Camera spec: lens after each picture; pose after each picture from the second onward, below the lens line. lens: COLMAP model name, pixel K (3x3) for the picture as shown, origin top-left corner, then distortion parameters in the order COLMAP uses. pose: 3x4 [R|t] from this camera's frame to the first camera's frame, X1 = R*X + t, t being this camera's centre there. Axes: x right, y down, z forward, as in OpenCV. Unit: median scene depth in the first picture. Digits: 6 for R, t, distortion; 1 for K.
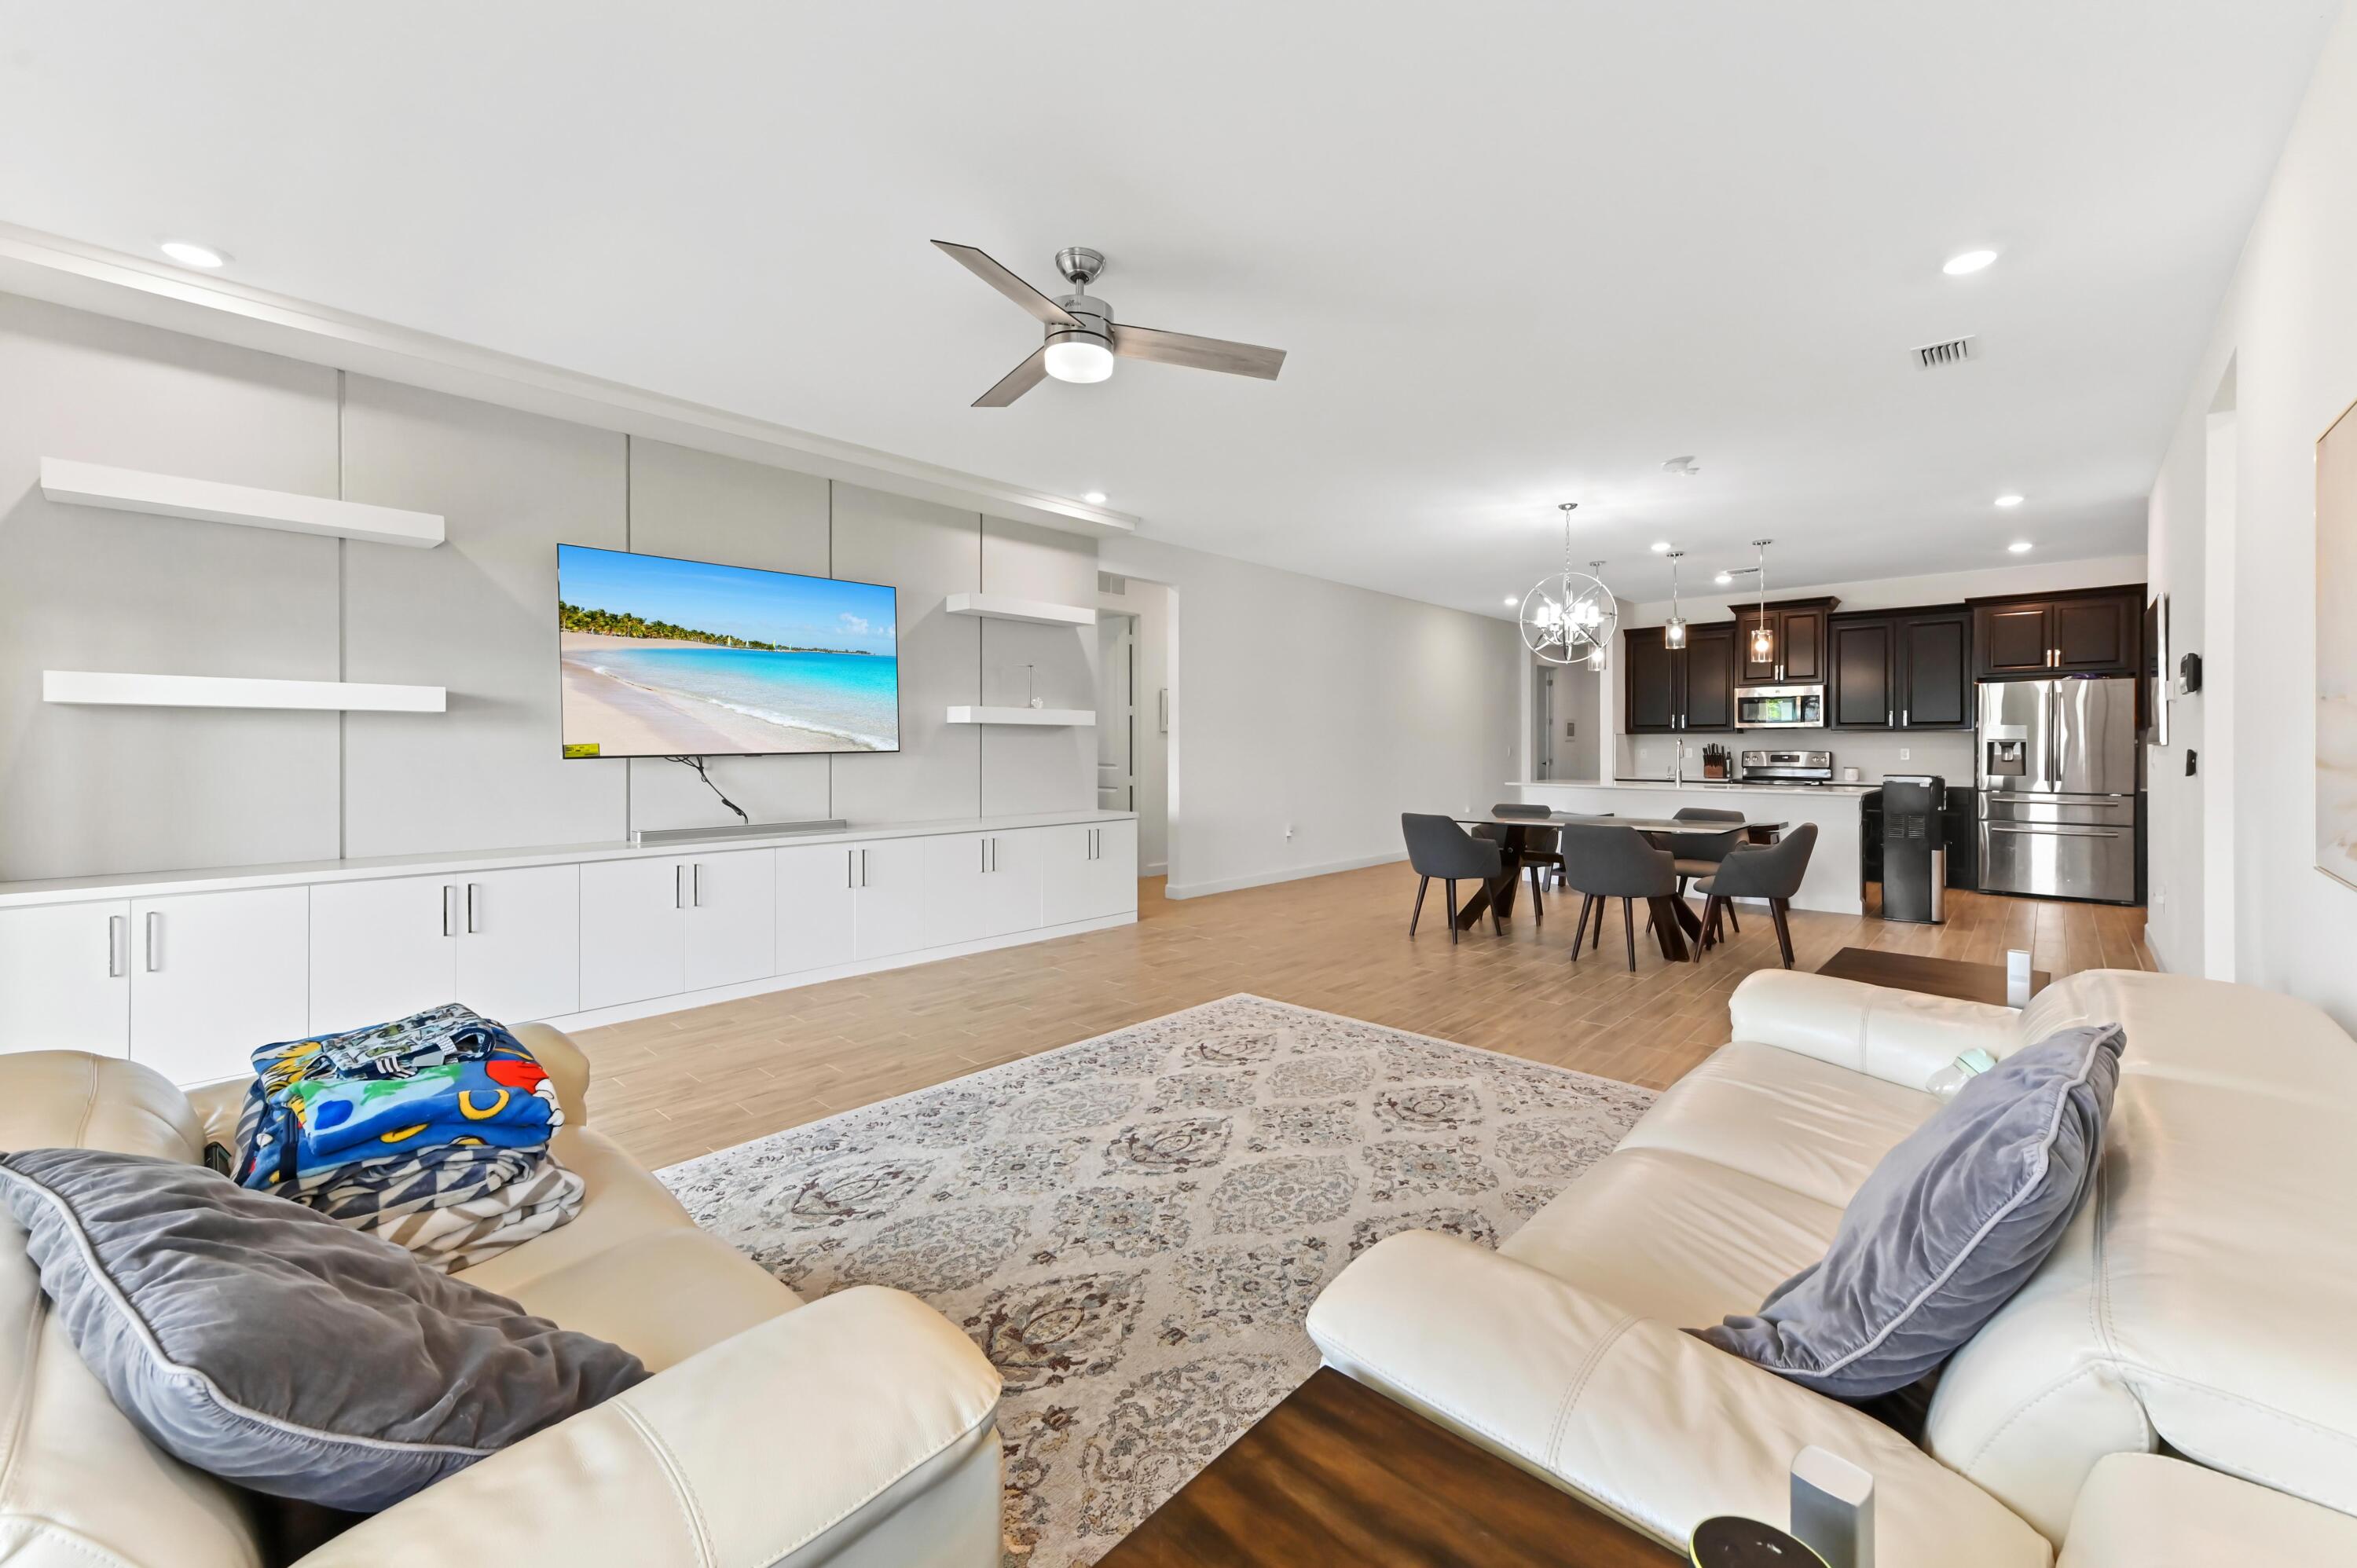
lens RADIAL K [[950.2, 0, 1190.2], [0, 950.2, 766.6], [0, 0, 1]] dist [0.001027, 0.000151]
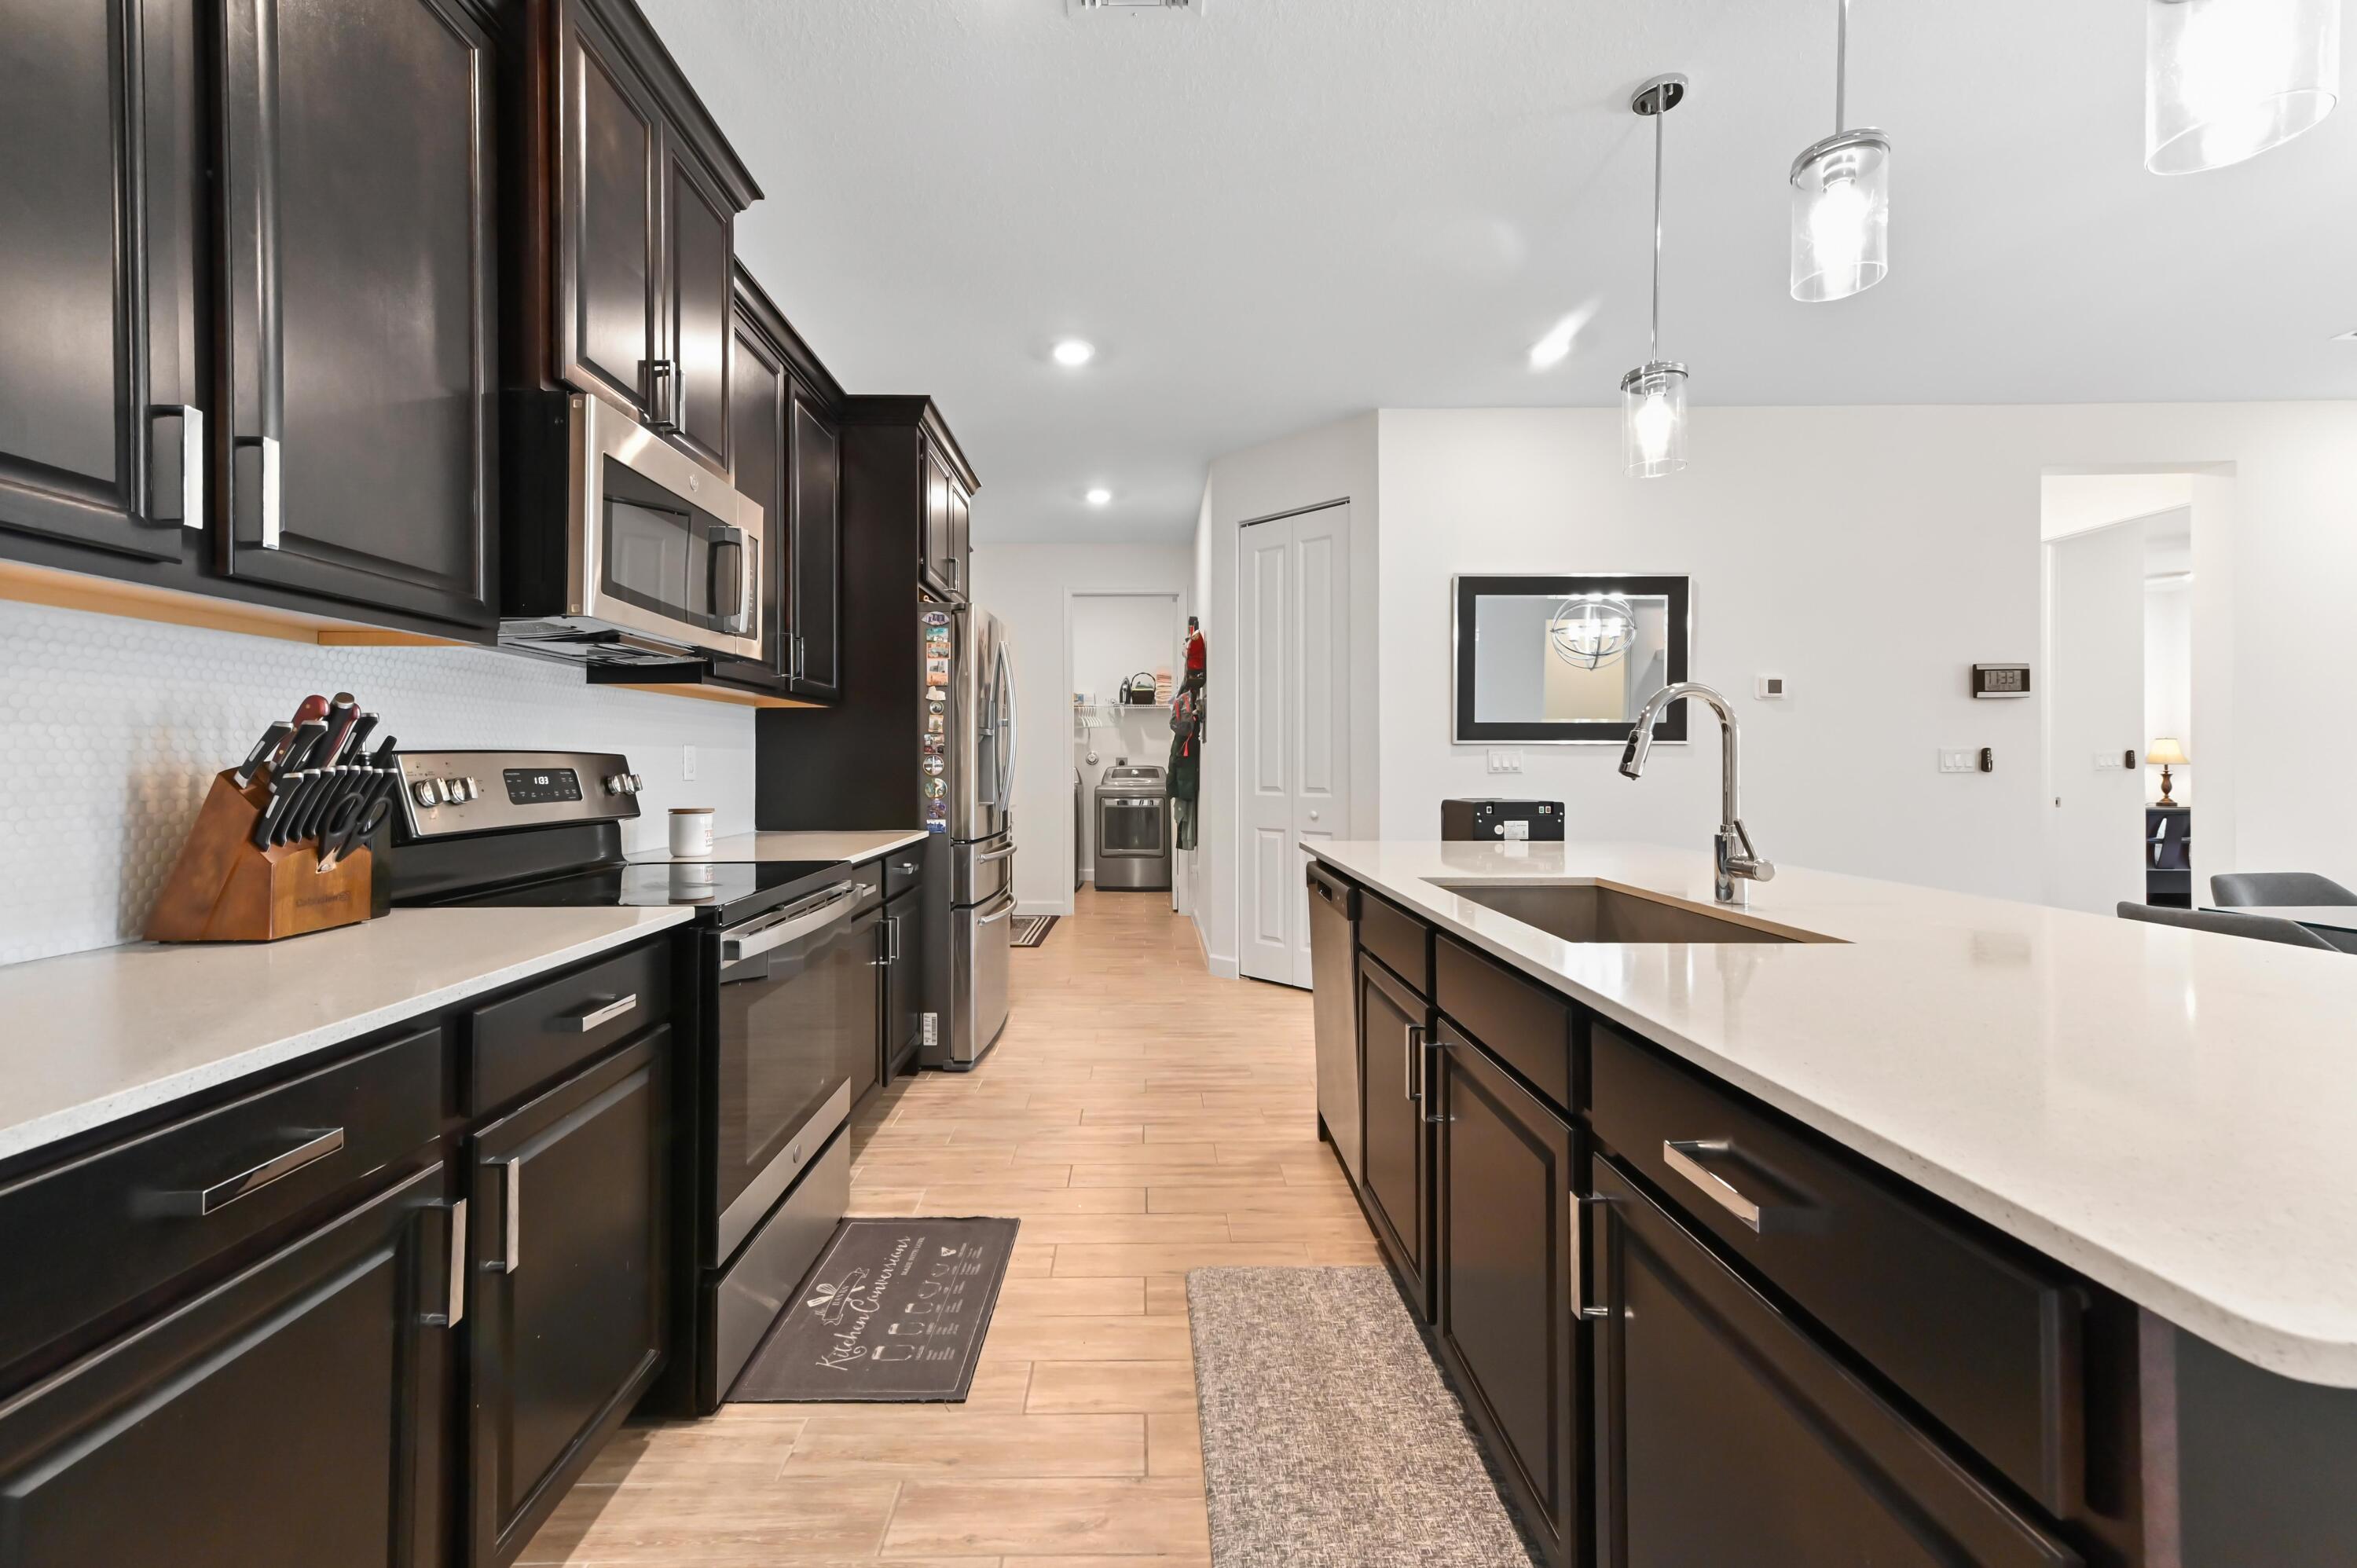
lens RADIAL K [[946.1, 0, 1172.7], [0, 946.1, 762.6], [0, 0, 1]] dist [0.013485, -0.000023]
pose [[-0.675707, 0.003715, 0.737161, 0.774012], [0.019236, 0.999736, 0.012595, -0.029081], [-0.736919, 0.022690, -0.675600, 2.182301]]
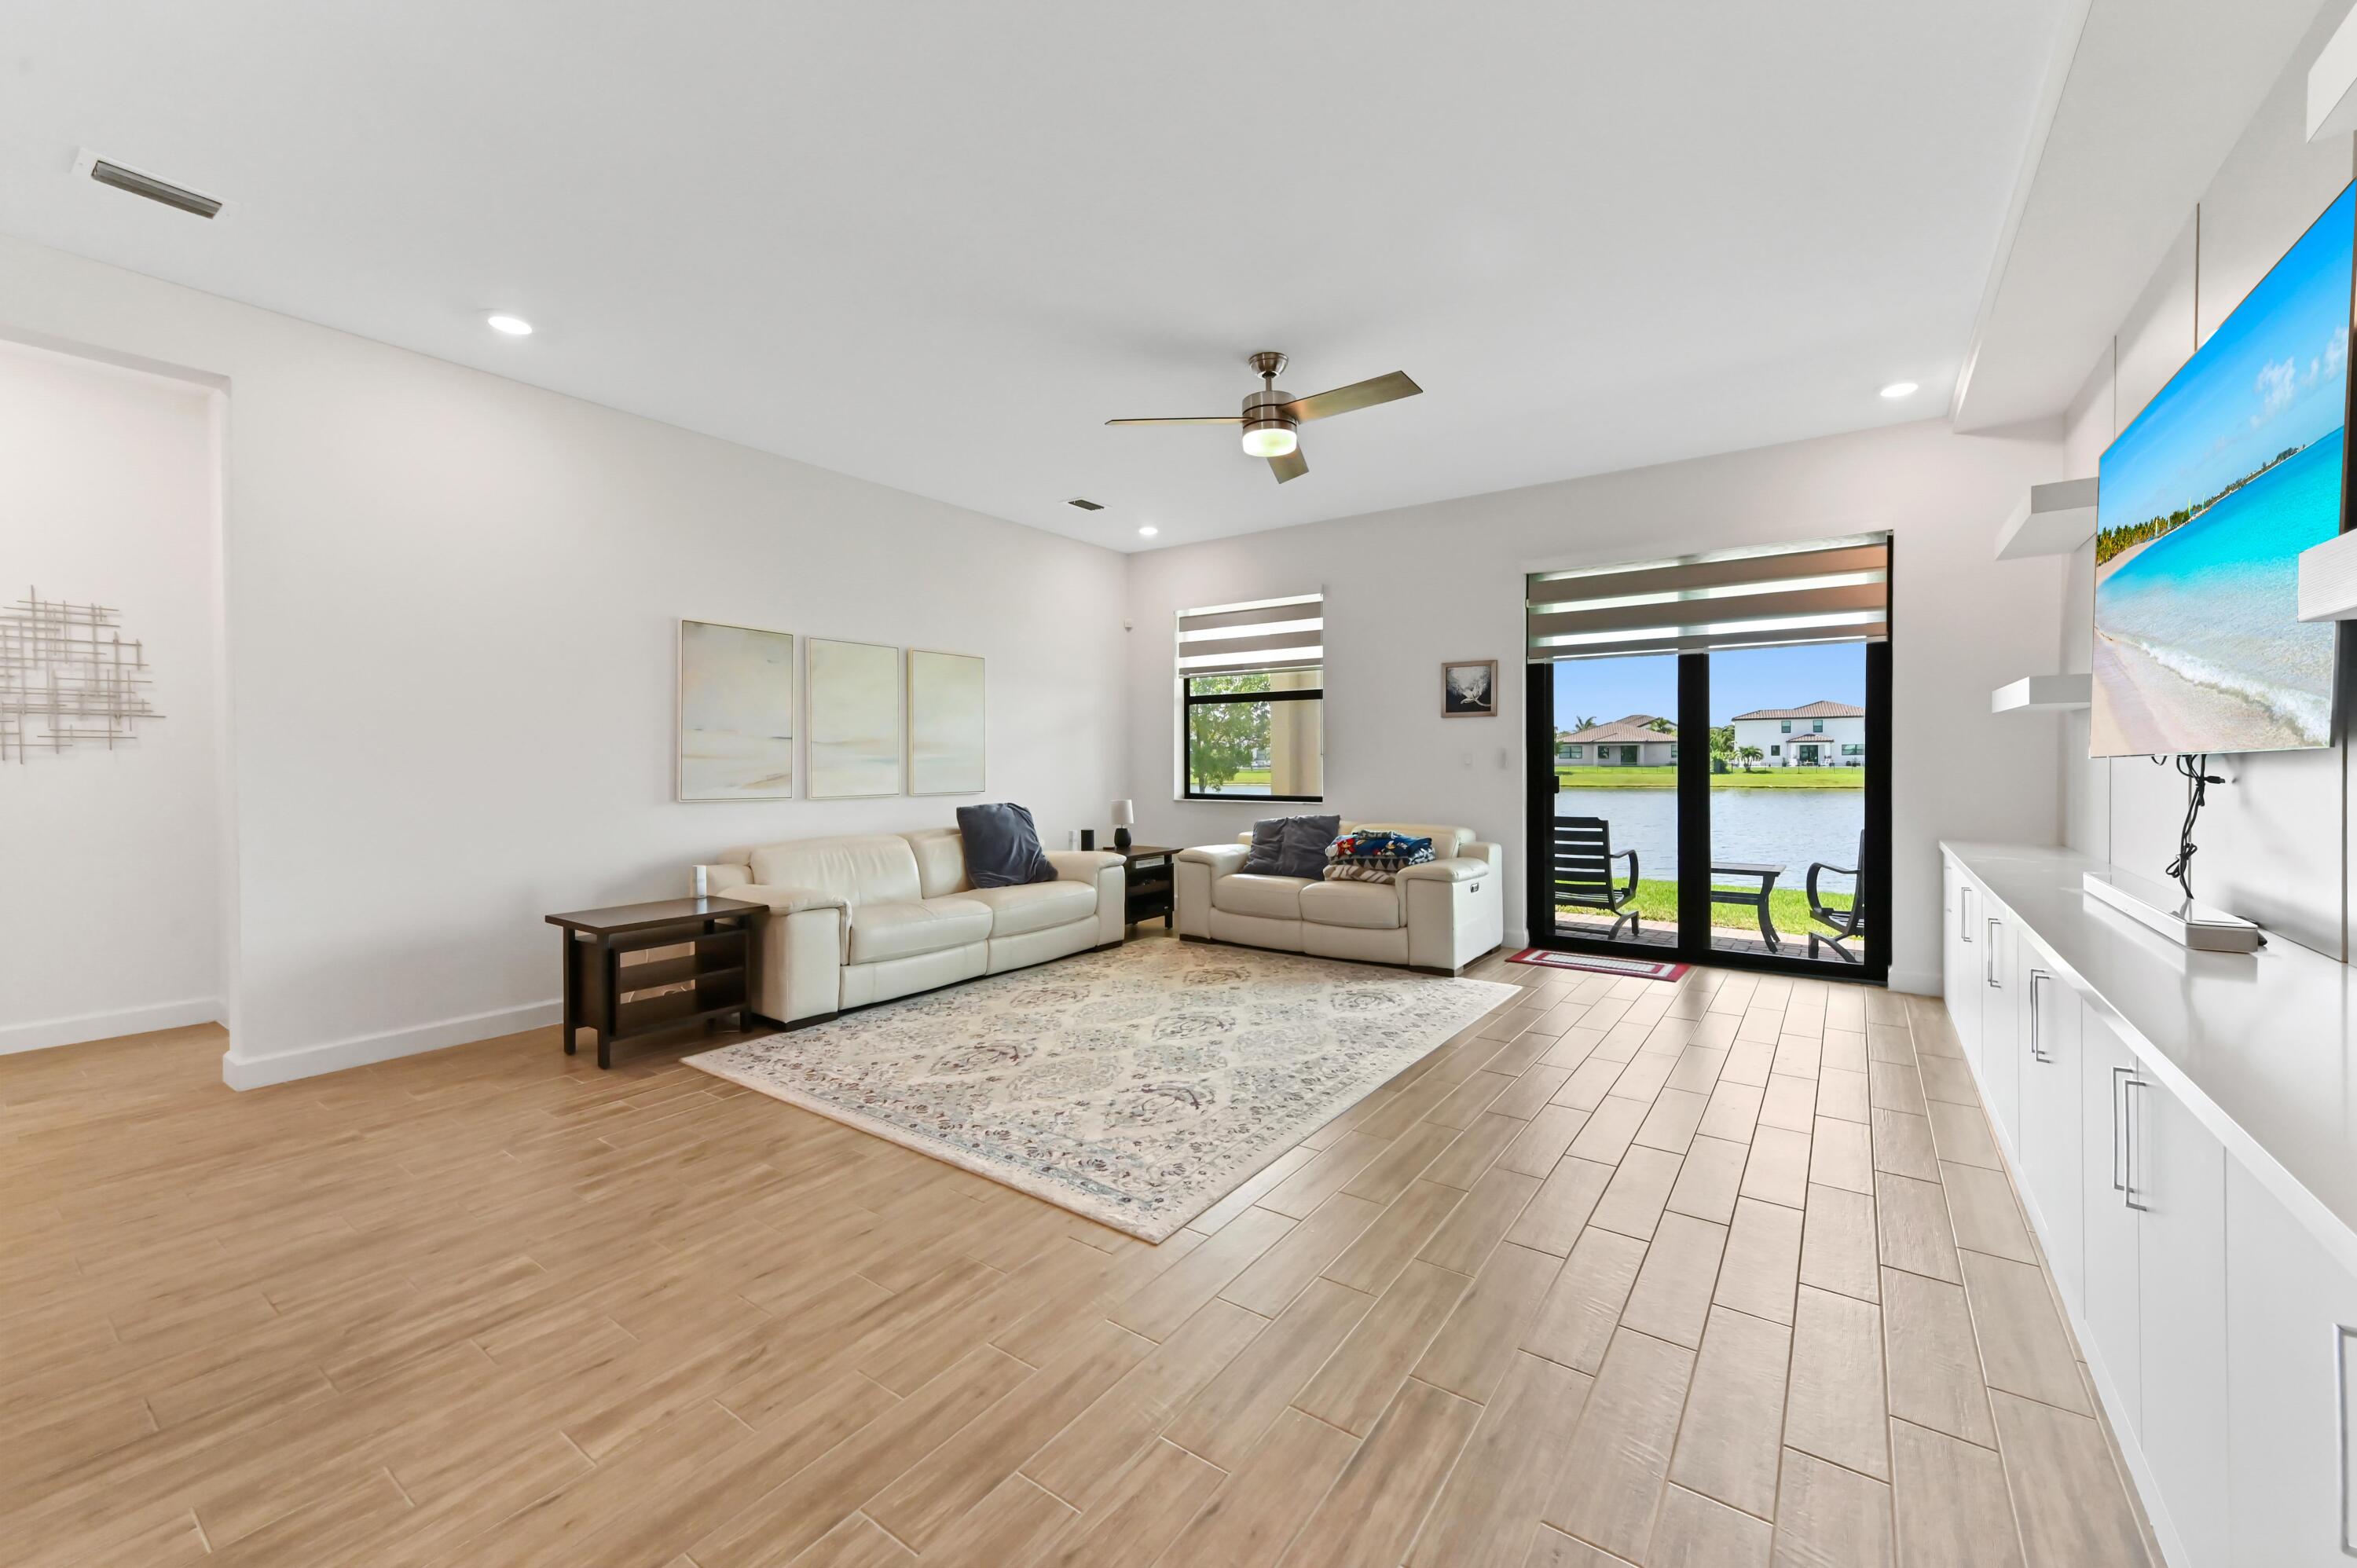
lens RADIAL K [[928.1, 0, 1180.5], [0, 928.1, 778.0], [0, 0, 1]] dist [0.013452, 0.000268]
pose [[-0.993912, 0.004312, -0.110092, 0.097784], [-0.000321, 0.999116, 0.042025, -0.021363], [0.110176, 0.041805, -0.993033, 1.526596]]
